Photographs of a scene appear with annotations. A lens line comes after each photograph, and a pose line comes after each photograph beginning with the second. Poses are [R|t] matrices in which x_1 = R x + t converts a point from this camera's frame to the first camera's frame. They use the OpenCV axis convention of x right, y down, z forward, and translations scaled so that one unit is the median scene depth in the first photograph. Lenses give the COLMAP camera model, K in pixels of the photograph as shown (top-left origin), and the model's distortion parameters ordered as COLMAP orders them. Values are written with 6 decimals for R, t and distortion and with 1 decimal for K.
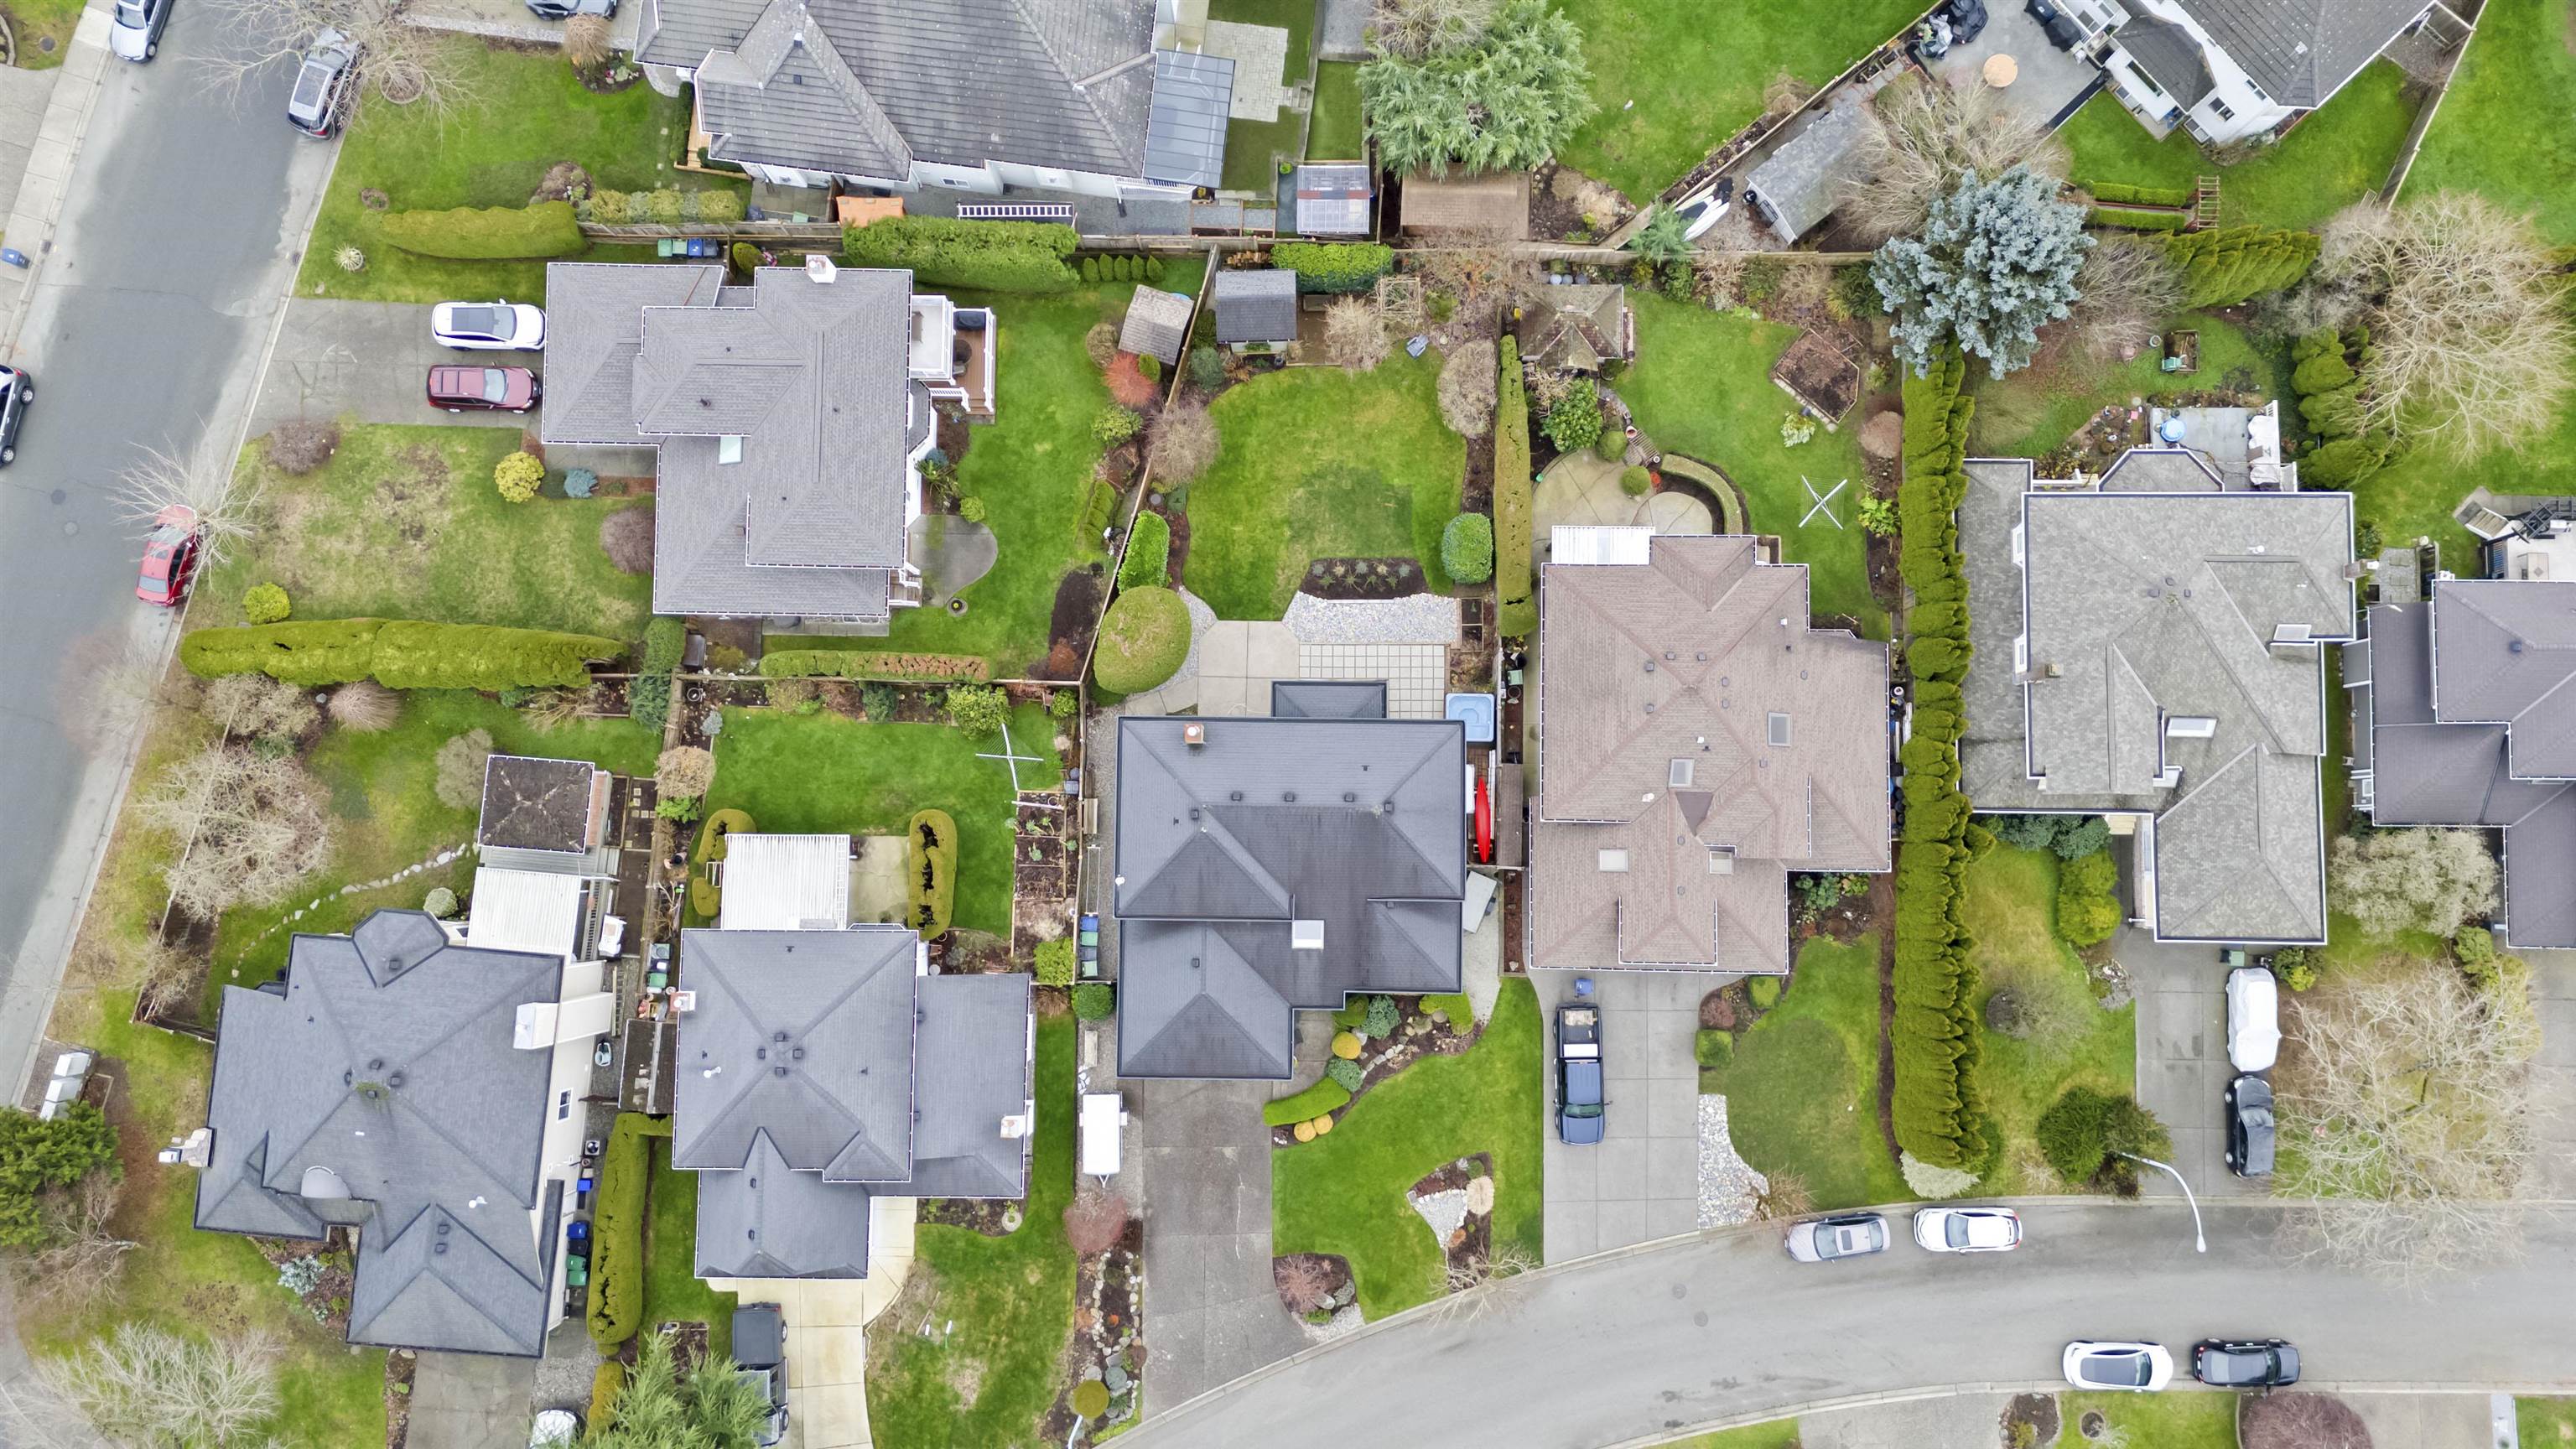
lens RADIAL K [[1872.2, 0, 1277.8], [0, 1872.2, 724.3], [0, 0, 1]] dist [0.003353, -0.000596]
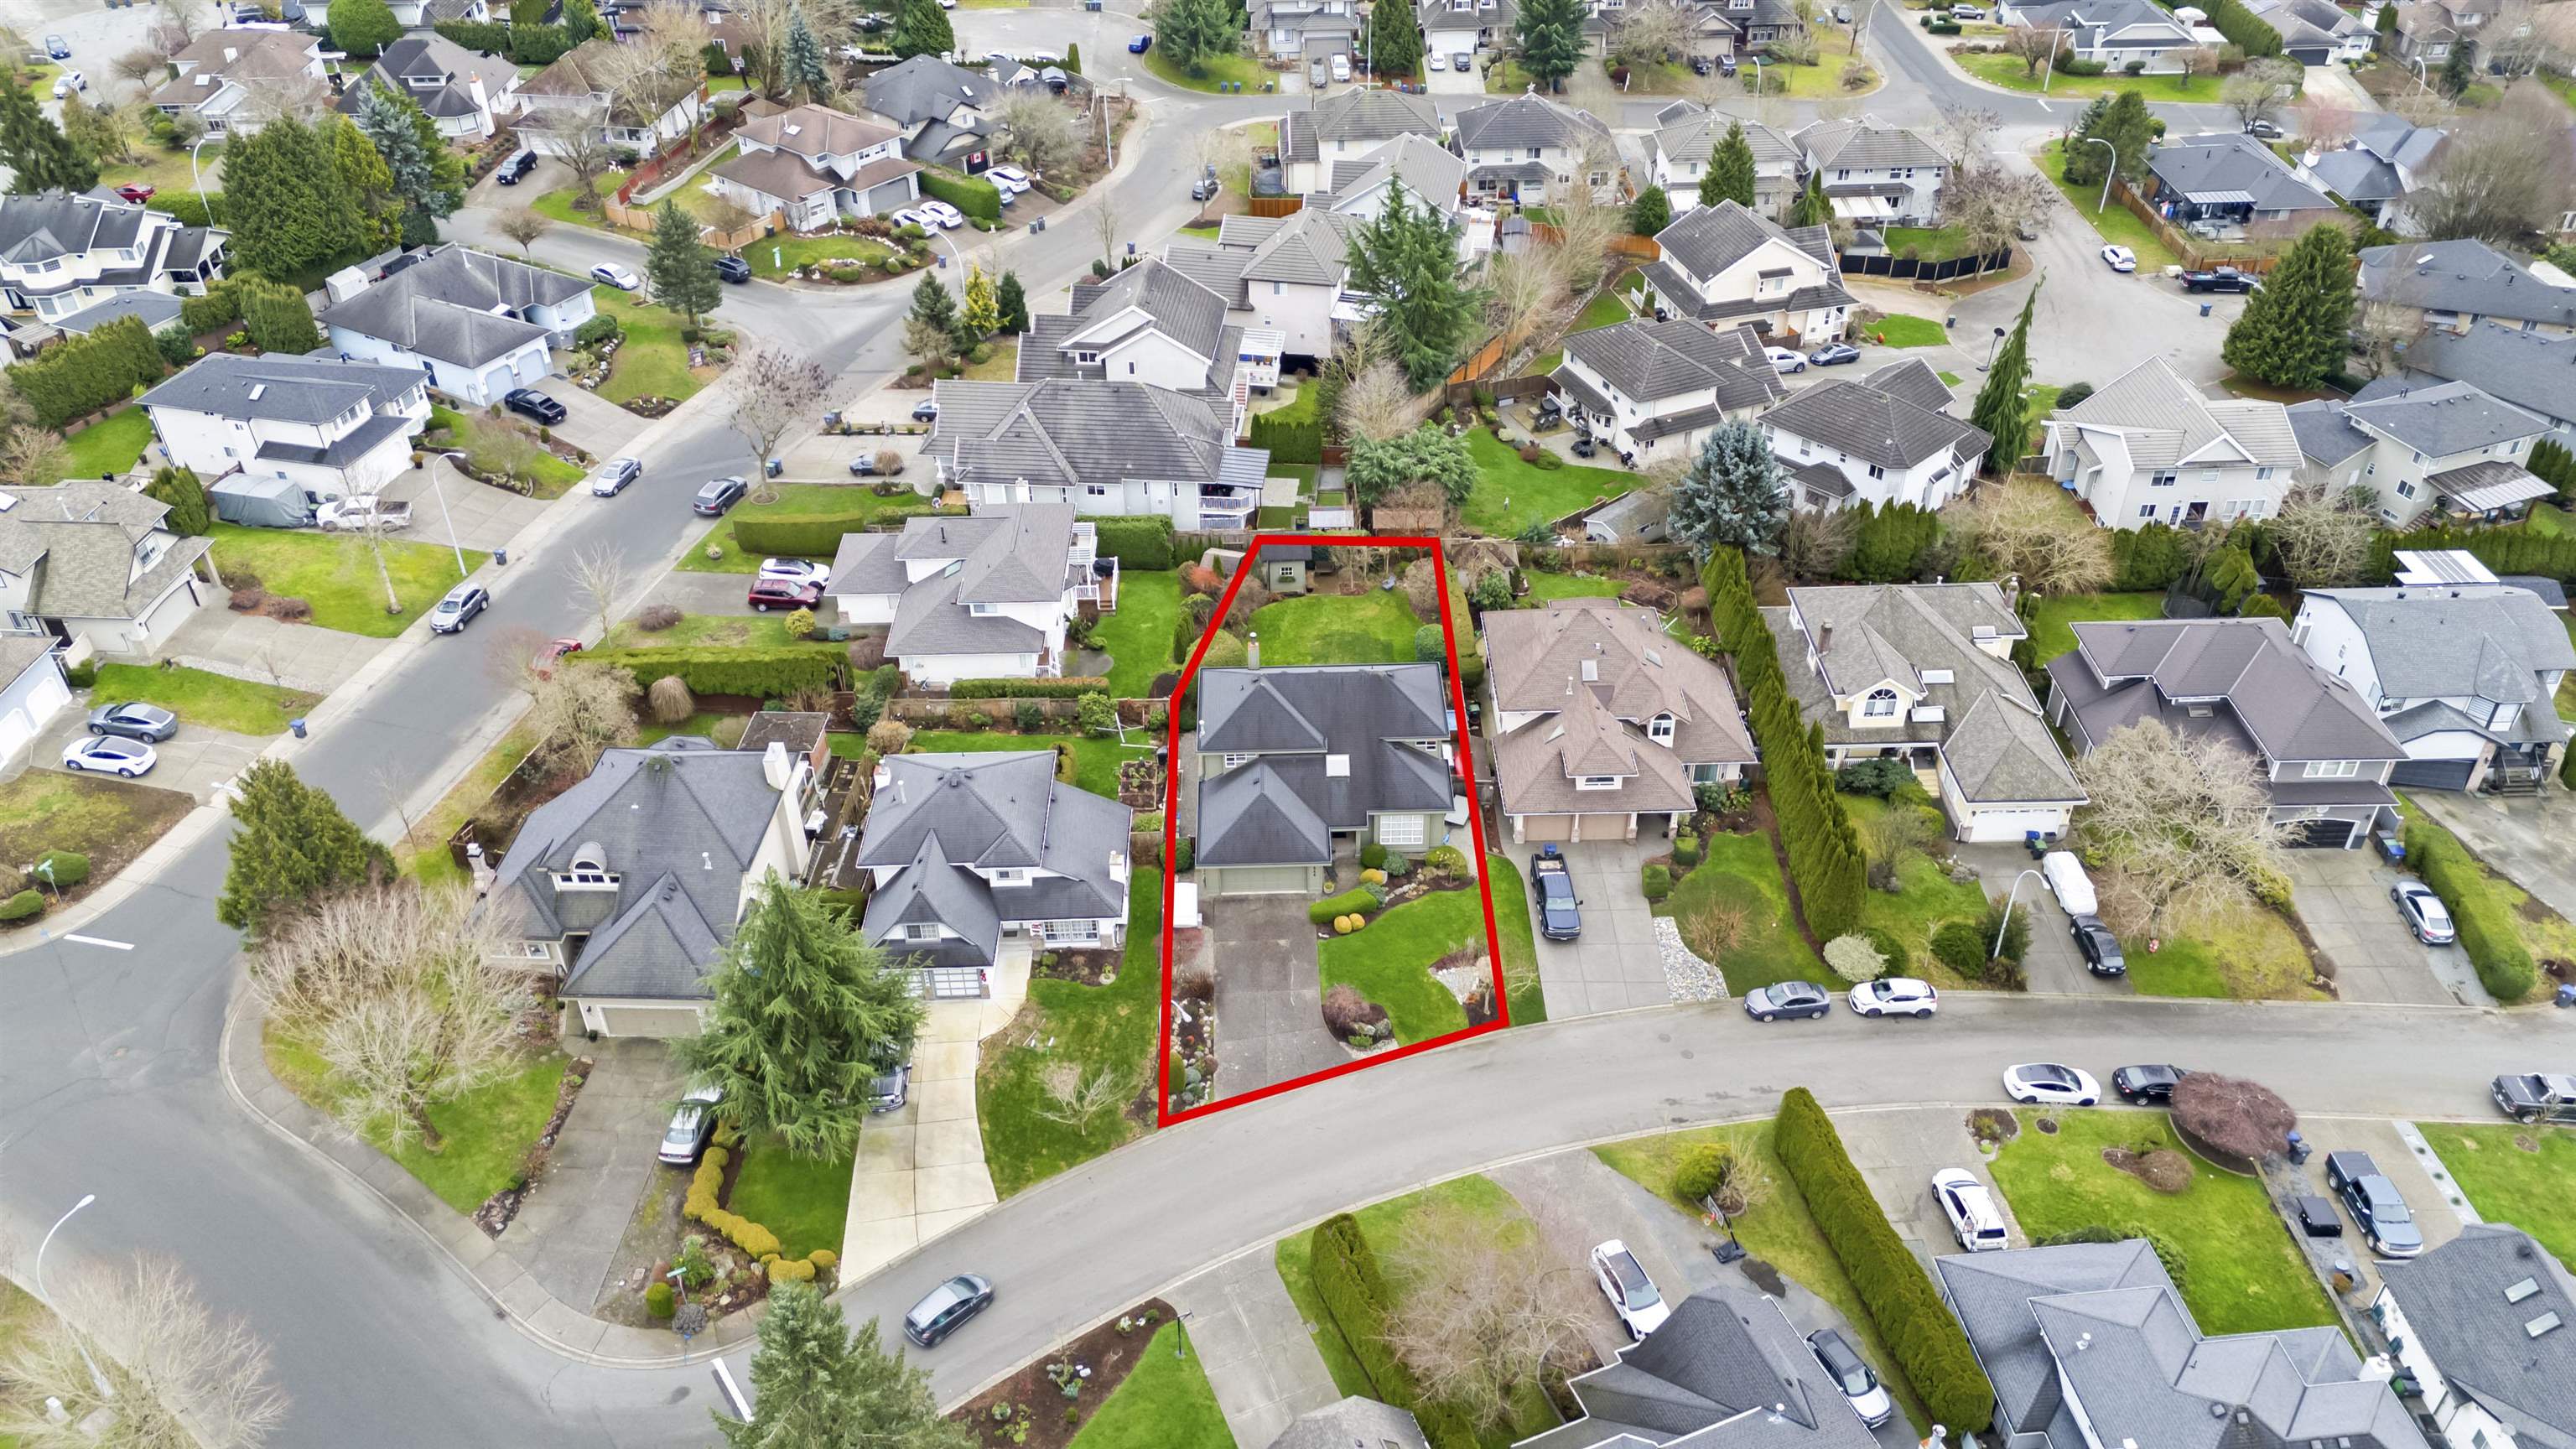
lens RADIAL K [[1872.2, 0, 1290.7], [0, 1872.2, 725.2], [0, 0, 1]] dist [0.003353, -0.000596]
pose [[0.999562, -0.019262, 0.022475, -0.046606], [0.029599, 0.653985, -0.755928, 1.084772], [-0.000137, 0.756262, 0.654269, 0.074008]]
